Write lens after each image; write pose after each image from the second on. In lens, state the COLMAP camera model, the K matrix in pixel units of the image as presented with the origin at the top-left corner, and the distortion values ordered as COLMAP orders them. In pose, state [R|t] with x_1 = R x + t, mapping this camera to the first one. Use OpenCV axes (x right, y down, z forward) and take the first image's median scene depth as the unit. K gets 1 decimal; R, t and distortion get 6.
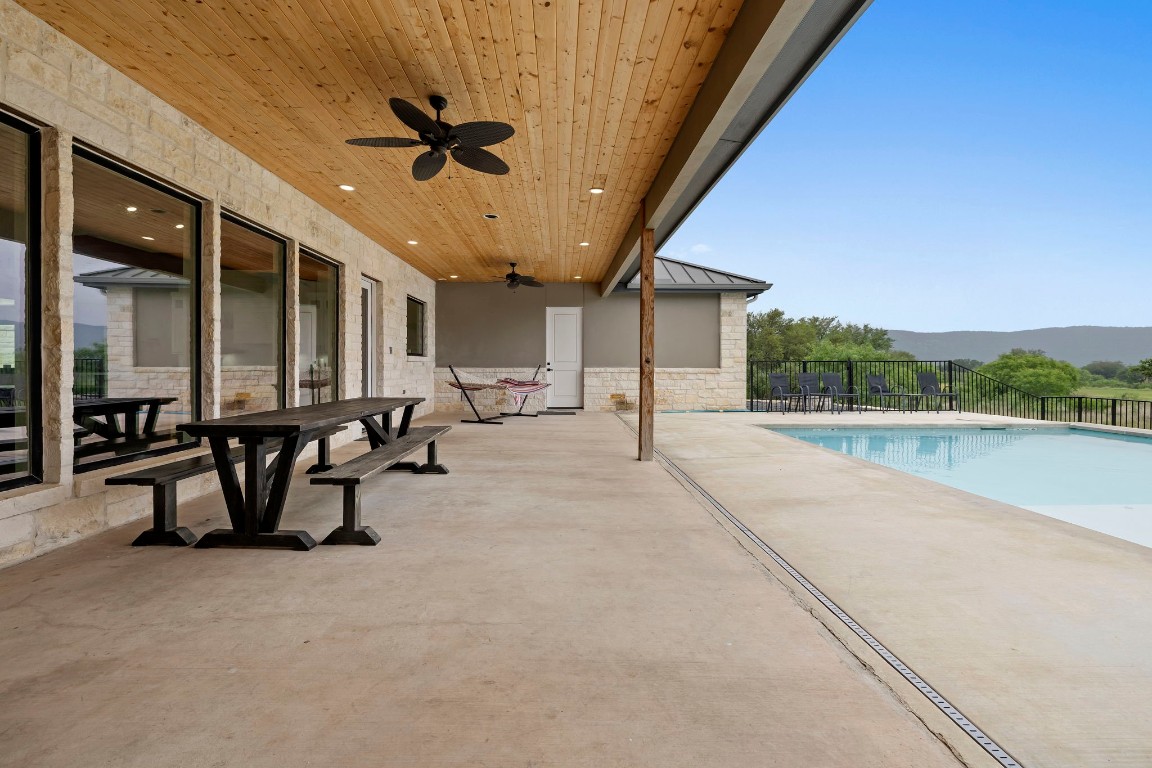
lens RADIAL K [[486.8, 0, 575.3], [0, 486.8, 365.7], [0, 0, 1]] dist [0.003797, -0.000234]
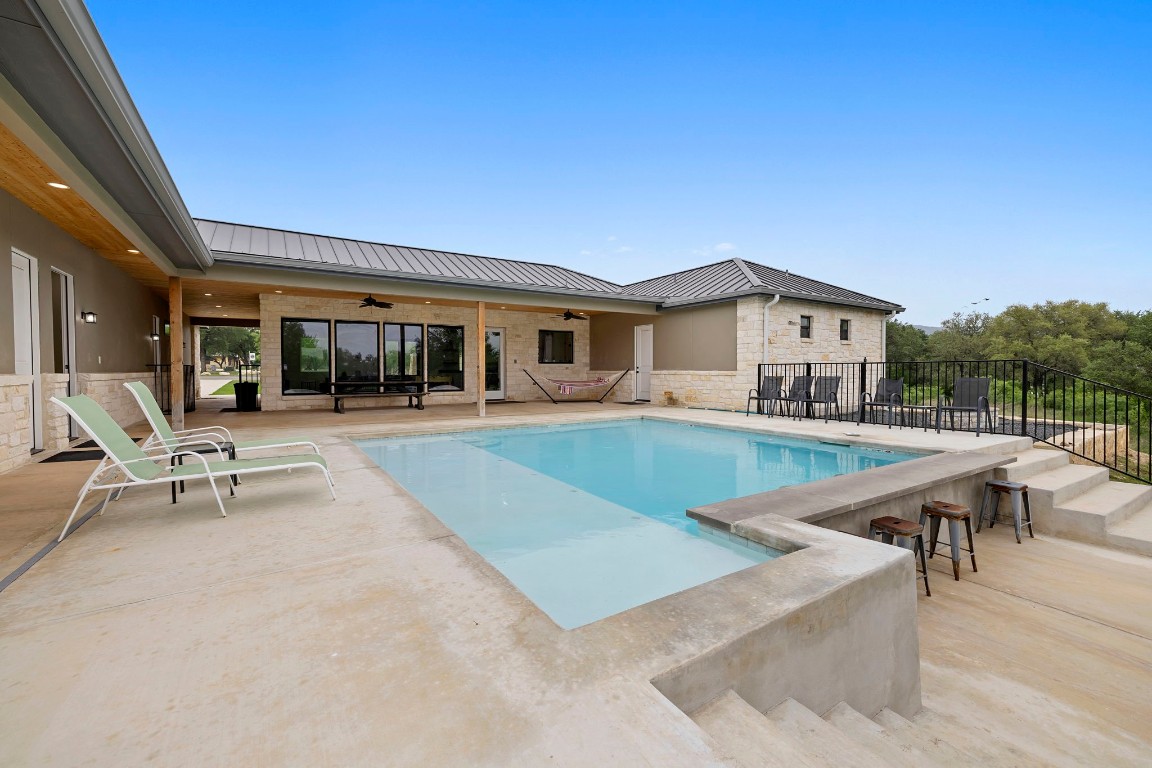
lens RADIAL K [[480.1, 0, 576.0], [0, 480.1, 380.3], [0, 0, 1]] dist [-0.000433, -0.000138]
pose [[0.520060, 0.017725, -0.853946, 1.269913], [0.003271, 0.999736, 0.022743, 0.000639], [0.854123, -0.014621, 0.519865, 0.193470]]
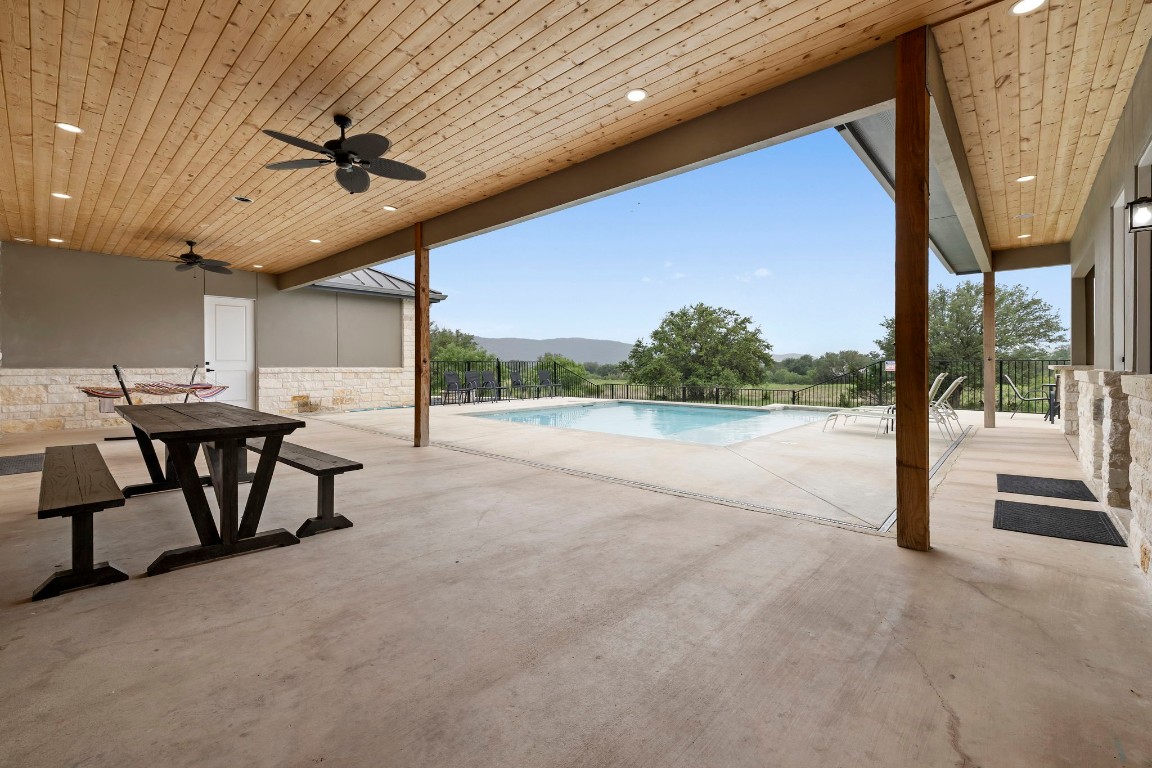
lens RADIAL K [[486.8, 0, 575.3], [0, 486.8, 365.7], [0, 0, 1]] dist [0.003797, -0.000234]
pose [[0.691776, -0.001169, 0.722111, -0.281950], [0.000353, 0.999999, 0.001280, -0.000446], [-0.722112, -0.000631, 0.691776, -0.046602]]
